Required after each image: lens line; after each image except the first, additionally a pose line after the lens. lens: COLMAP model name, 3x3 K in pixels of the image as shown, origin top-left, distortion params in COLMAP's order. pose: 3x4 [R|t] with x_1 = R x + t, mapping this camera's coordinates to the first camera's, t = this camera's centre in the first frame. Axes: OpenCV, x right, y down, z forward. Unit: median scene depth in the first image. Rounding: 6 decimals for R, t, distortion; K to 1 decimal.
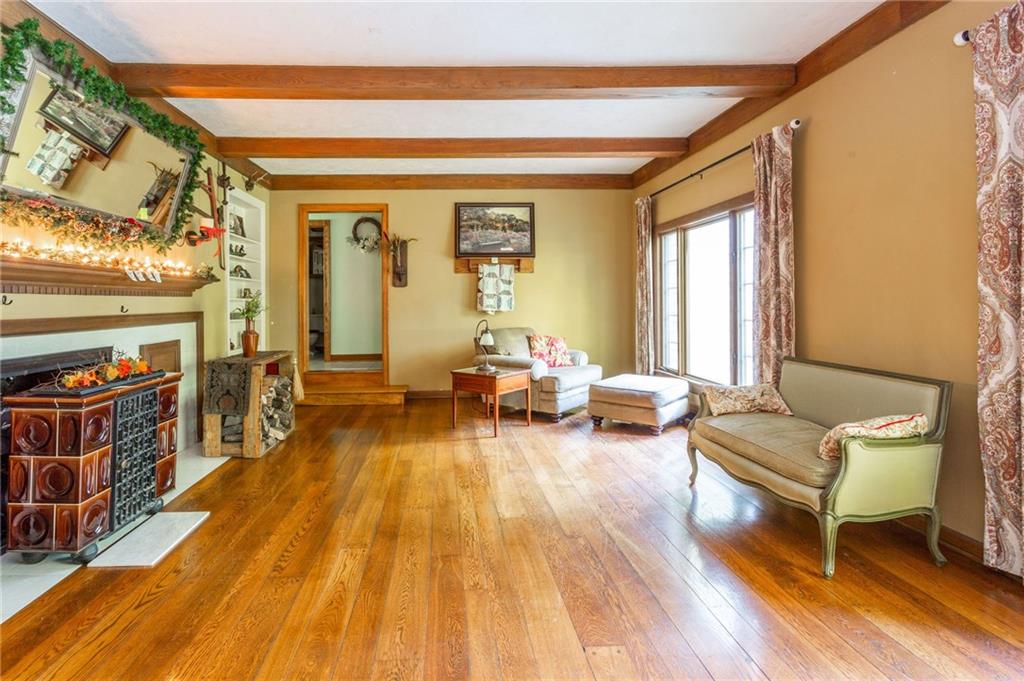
lens RADIAL K [[521.9, 0, 510.9], [0, 521.9, 305.5], [0, 0, 1]] dist [-0.000189, 0.001379]
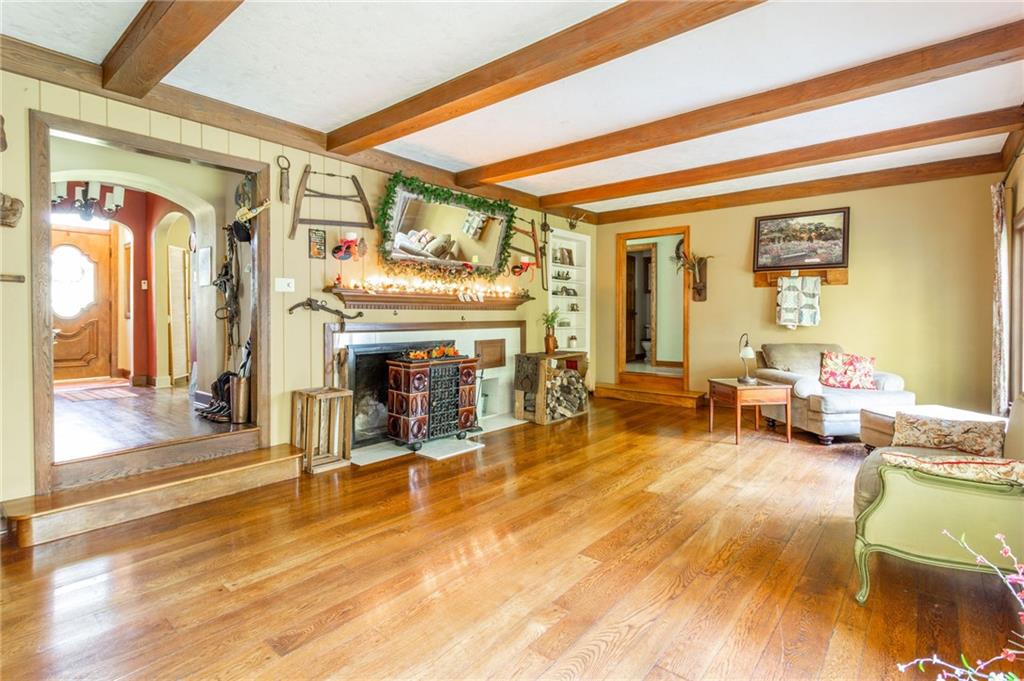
lens RADIAL K [[506.1, 0, 514.7], [0, 506.1, 322.4], [0, 0, 1]] dist [-0.001729, 0.000535]
pose [[0.740944, 0.020304, -0.671259, 0.280274], [-0.012907, 0.999789, 0.015994, -0.004481], [0.671442, -0.003187, 0.741050, -0.050713]]
